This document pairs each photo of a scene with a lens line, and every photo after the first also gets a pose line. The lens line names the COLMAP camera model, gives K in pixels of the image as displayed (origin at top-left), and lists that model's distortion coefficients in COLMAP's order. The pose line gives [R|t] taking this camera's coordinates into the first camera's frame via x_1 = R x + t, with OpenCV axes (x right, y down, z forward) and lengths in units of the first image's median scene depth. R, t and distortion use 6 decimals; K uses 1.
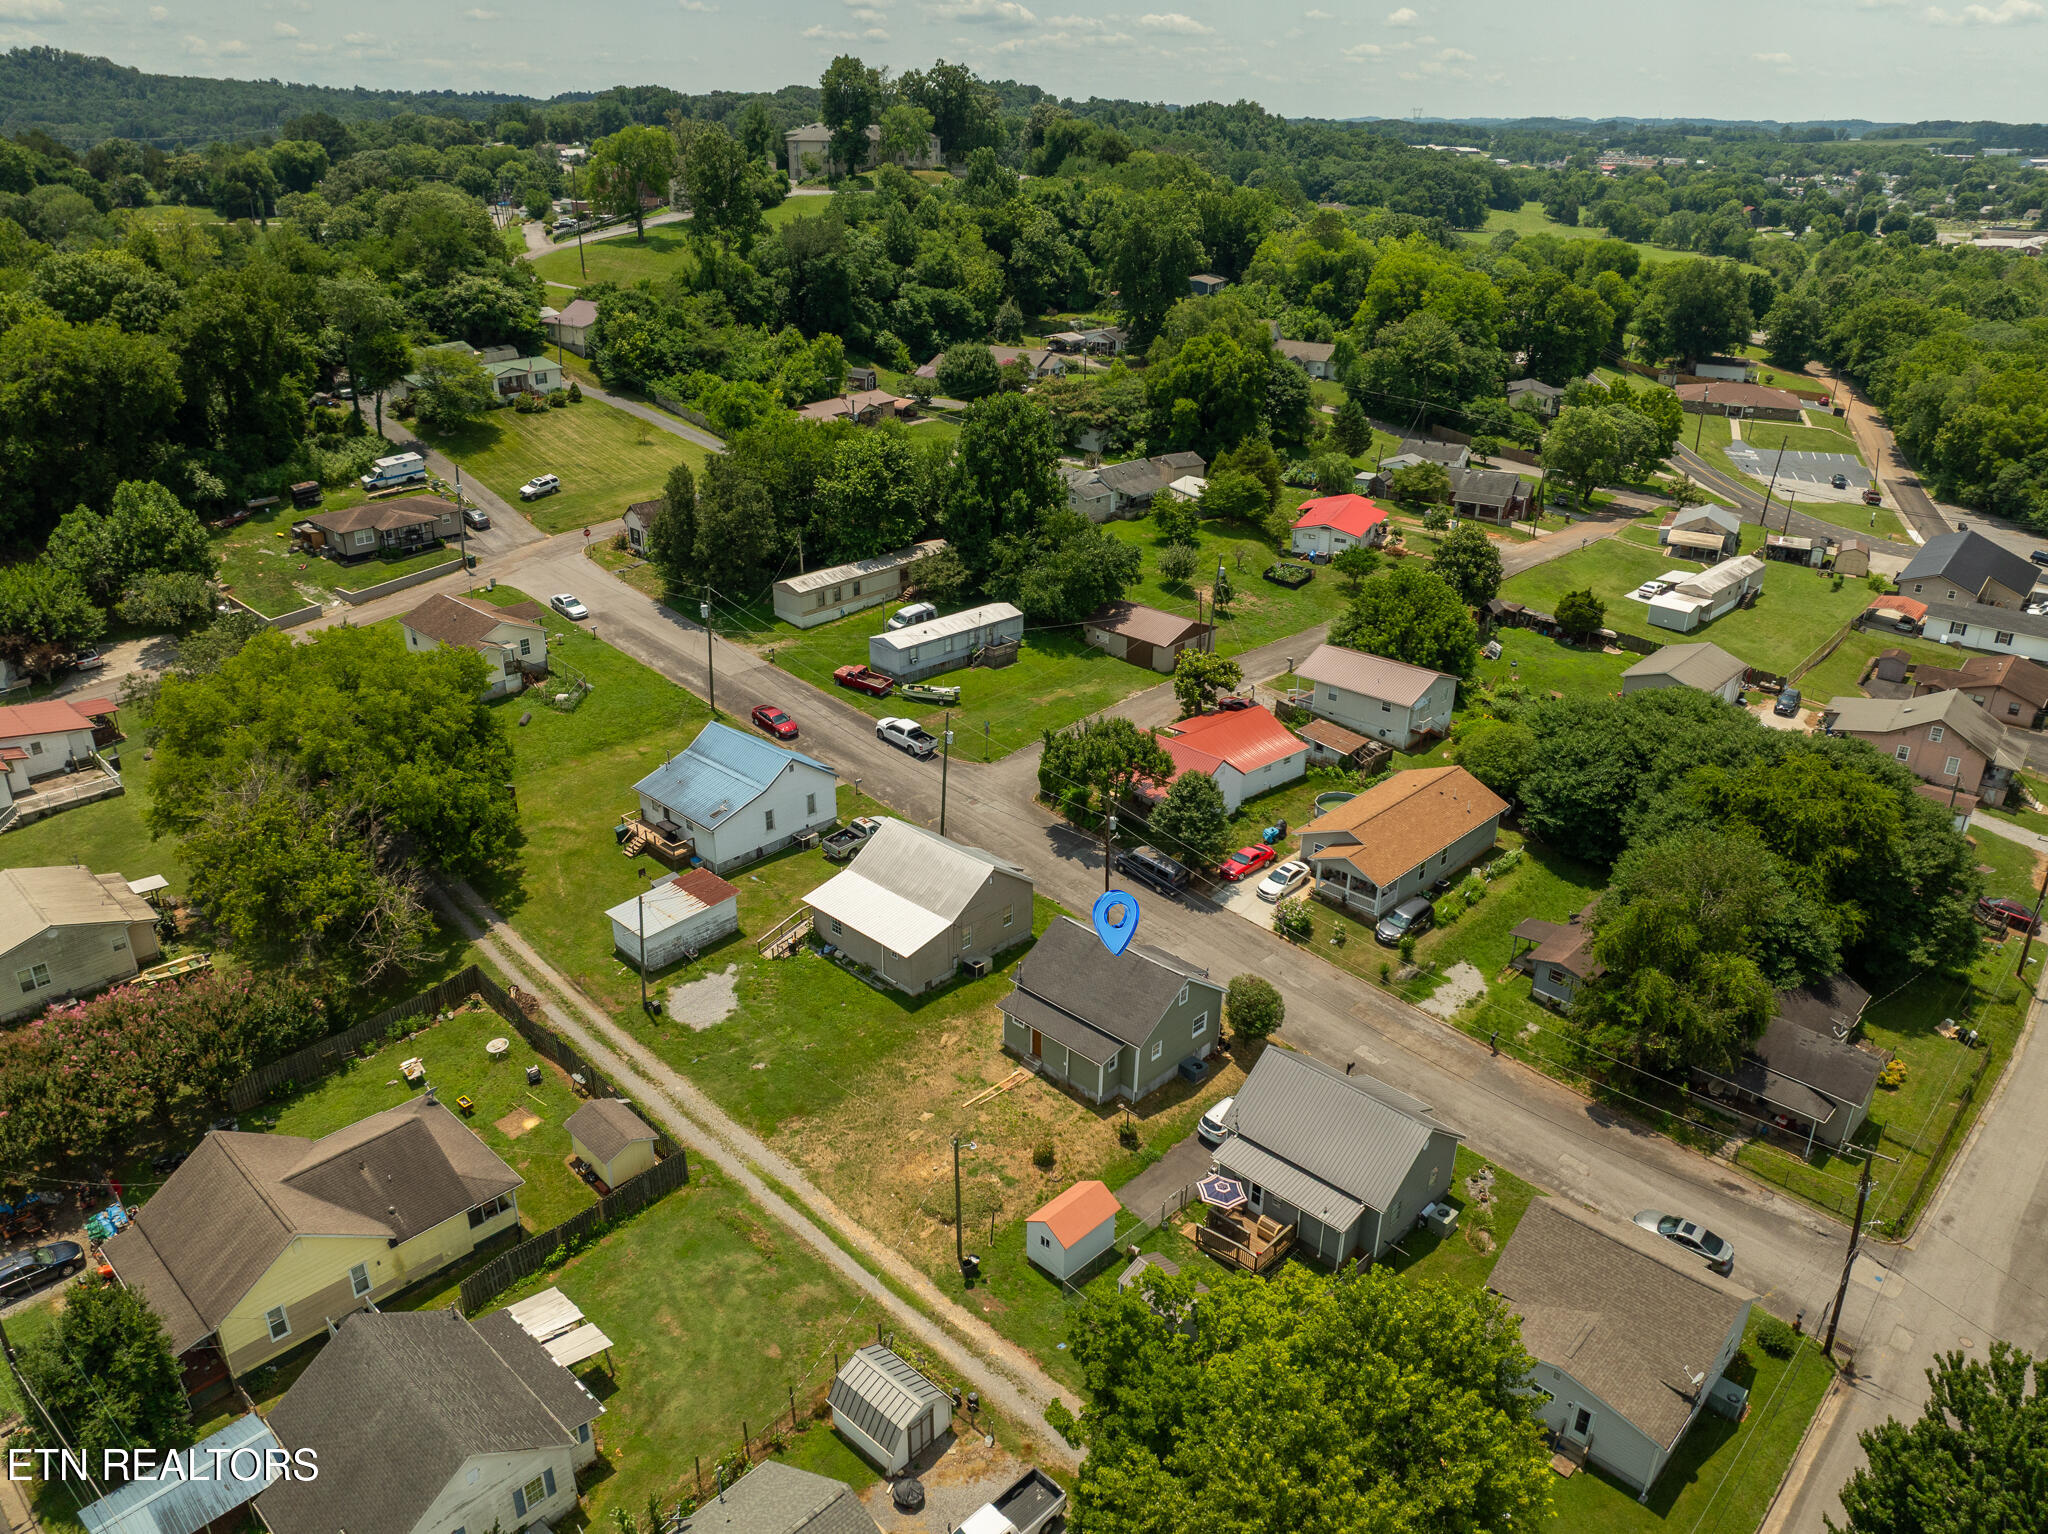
lens RADIAL K [[1440.6, 0, 1038.0], [0, 1440.6, 765.4], [0, 0, 1]] dist [-0.041774, 0.008146]
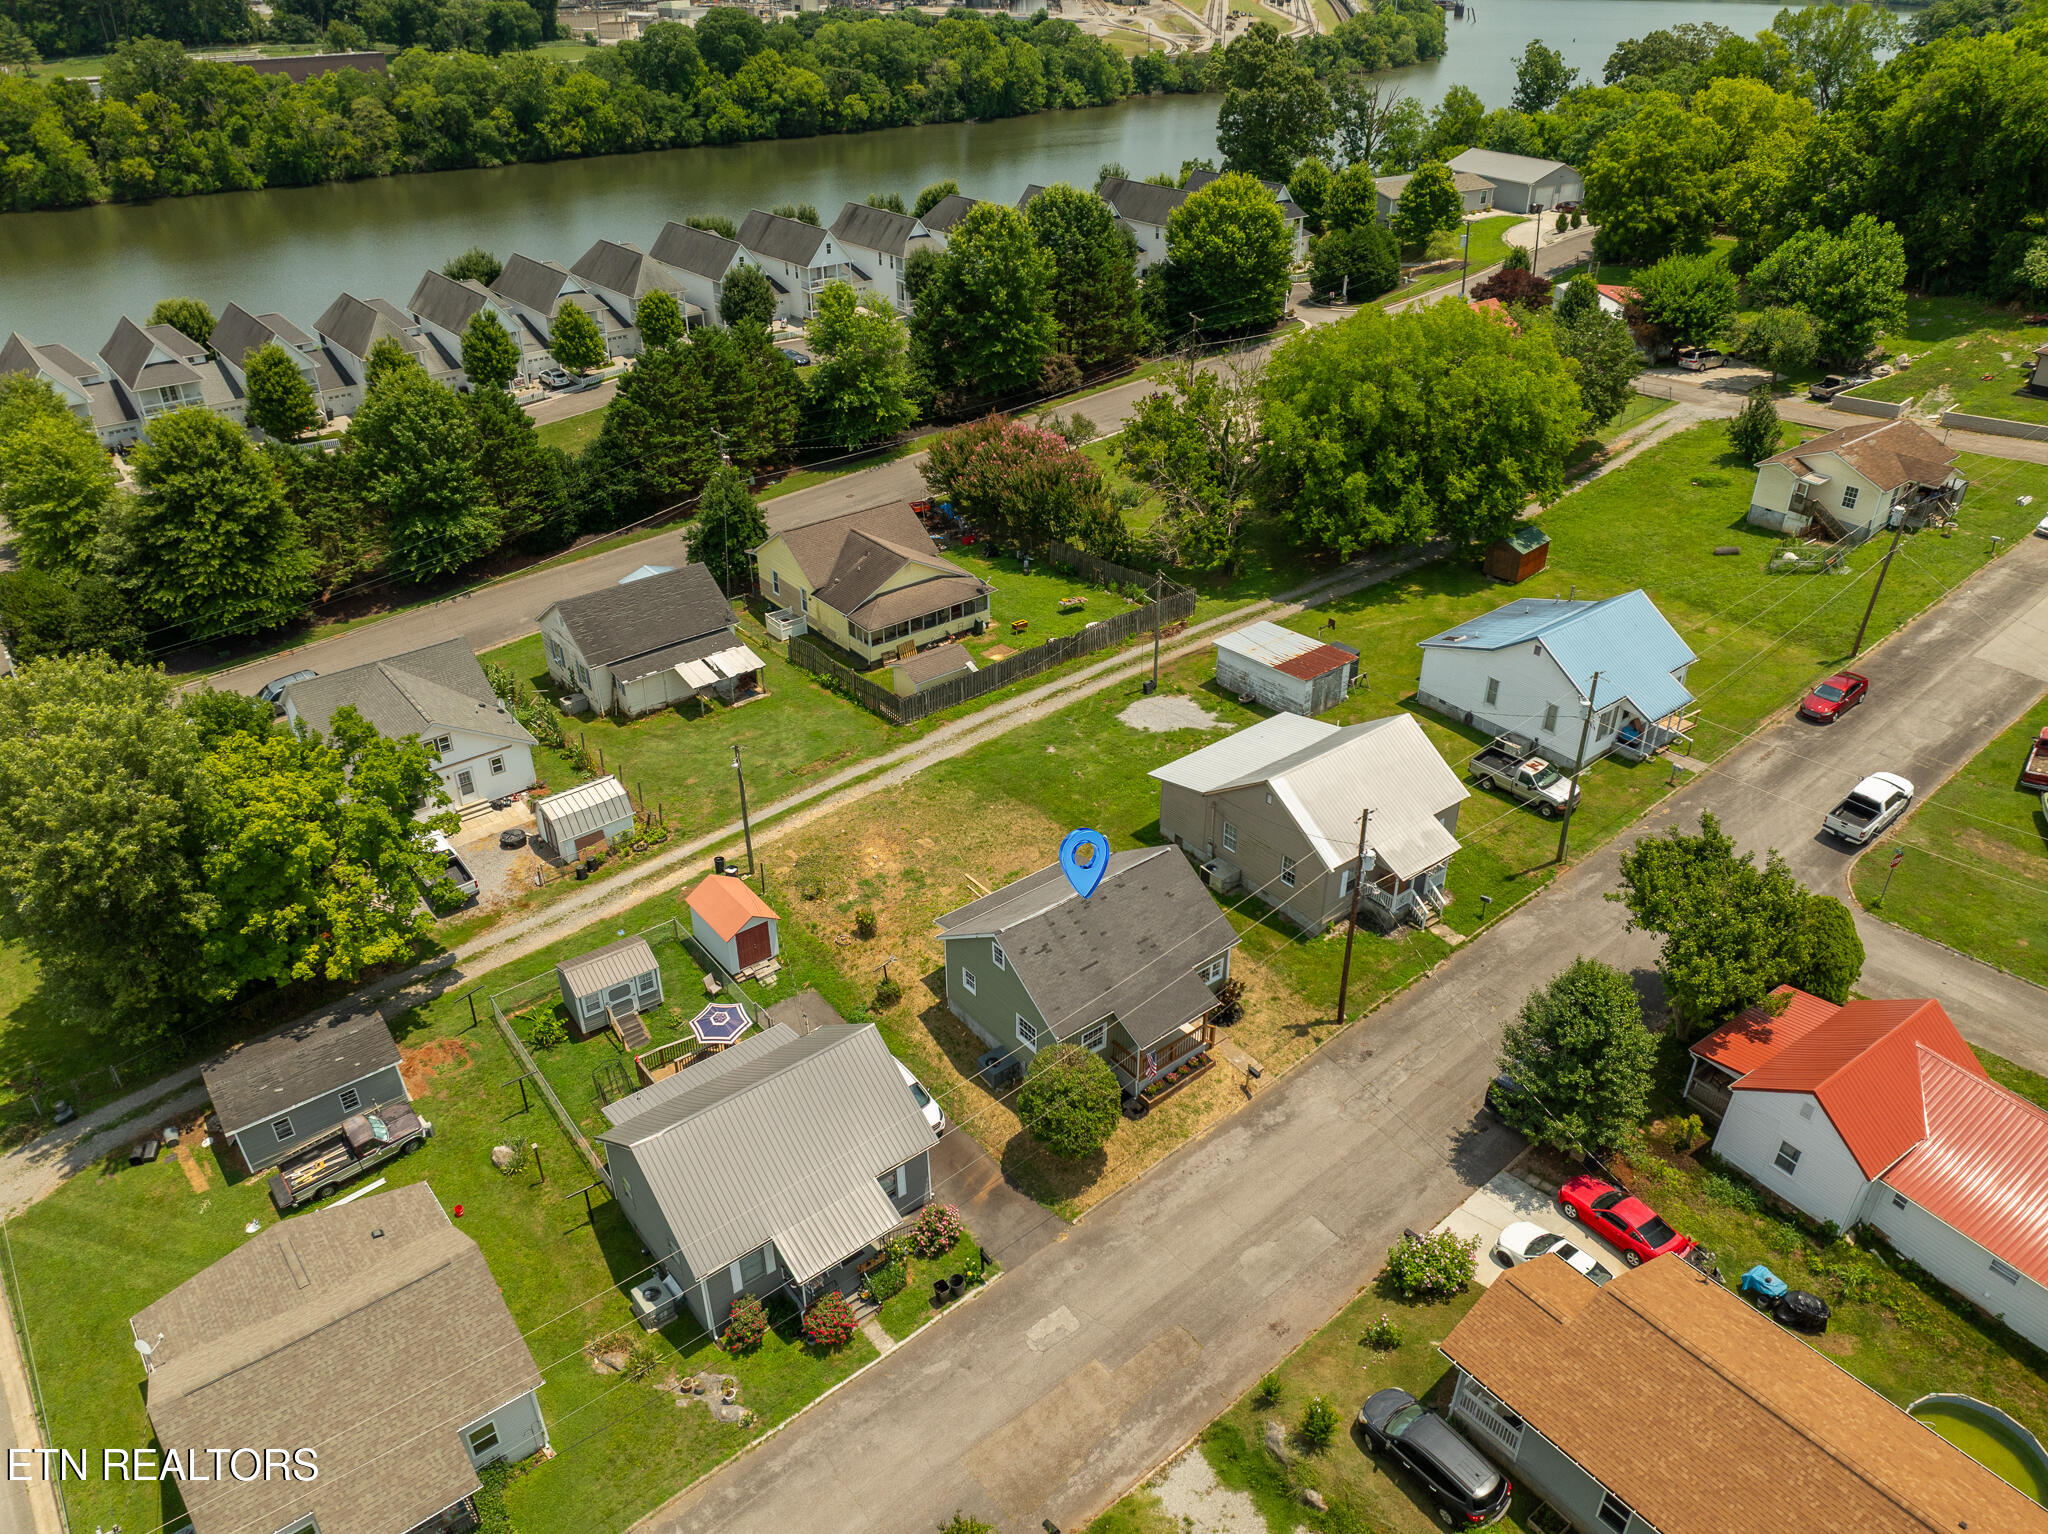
lens RADIAL K [[1440.6, 0, 1038.0], [0, 1440.6, 765.4], [0, 0, 1]] dist [-0.041774, 0.008146]
pose [[-0.134892, 0.500734, -0.855026, 0.631728], [-0.411434, 0.756701, 0.508060, -0.268518], [0.901402, 0.420320, 0.103946, 0.867749]]
